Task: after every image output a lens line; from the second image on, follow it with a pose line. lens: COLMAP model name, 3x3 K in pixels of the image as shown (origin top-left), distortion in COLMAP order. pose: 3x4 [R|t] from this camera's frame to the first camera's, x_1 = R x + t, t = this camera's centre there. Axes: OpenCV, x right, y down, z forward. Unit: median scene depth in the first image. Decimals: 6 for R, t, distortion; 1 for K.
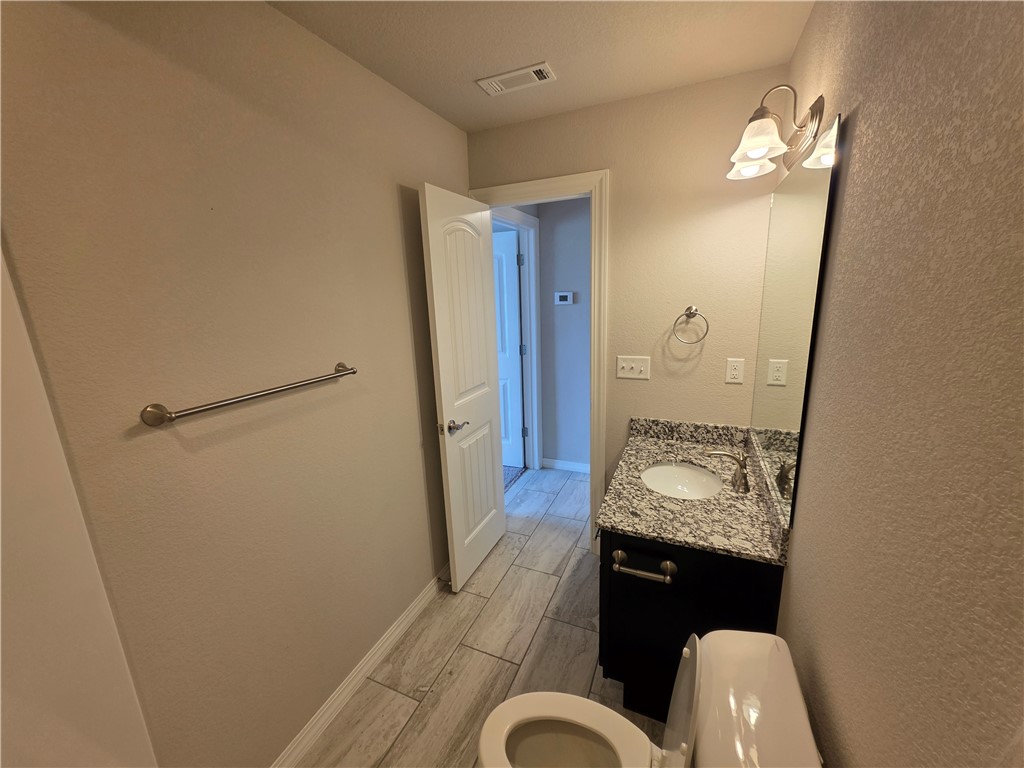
lens RADIAL K [[406.2, 0, 512.4], [0, 406.2, 383.8], [0, 0, 1]] dist [0.002812, 0.000761]
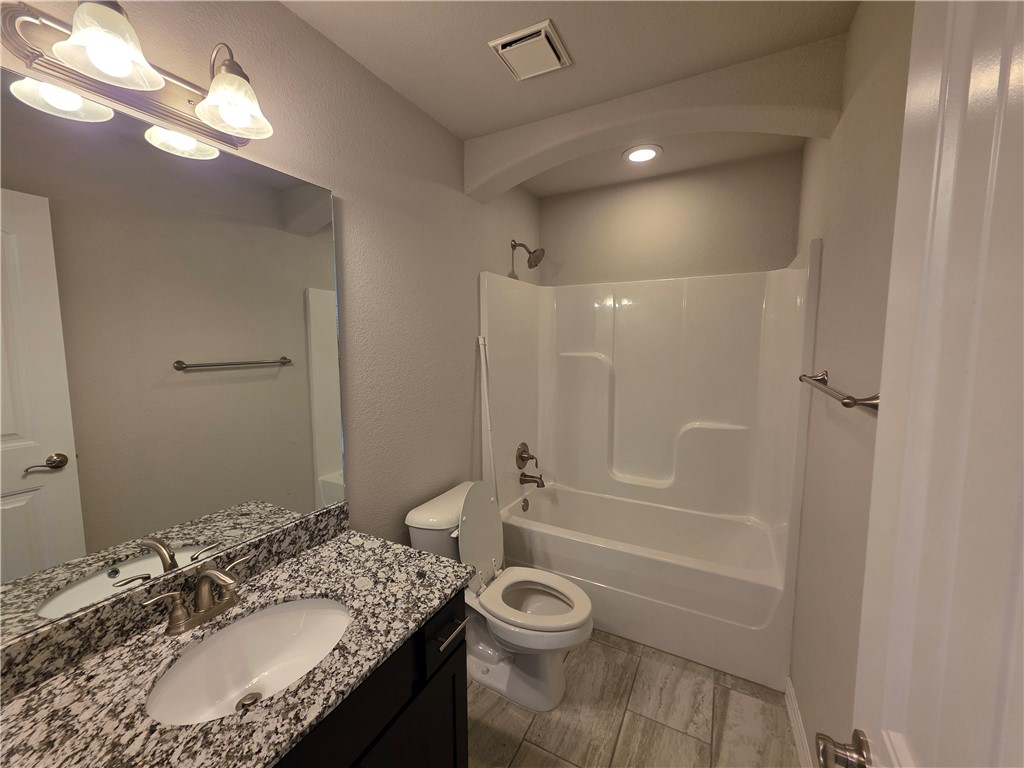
lens RADIAL K [[406.2, 0, 506.4], [0, 406.2, 380.0], [0, 0, 1]] dist [0.002812, 0.000761]
pose [[-0.995103, 0.026216, 0.095299, 0.043886], [0.055046, 0.947809, 0.314050, -0.284492], [-0.082092, 0.317758, -0.944611, 1.584600]]
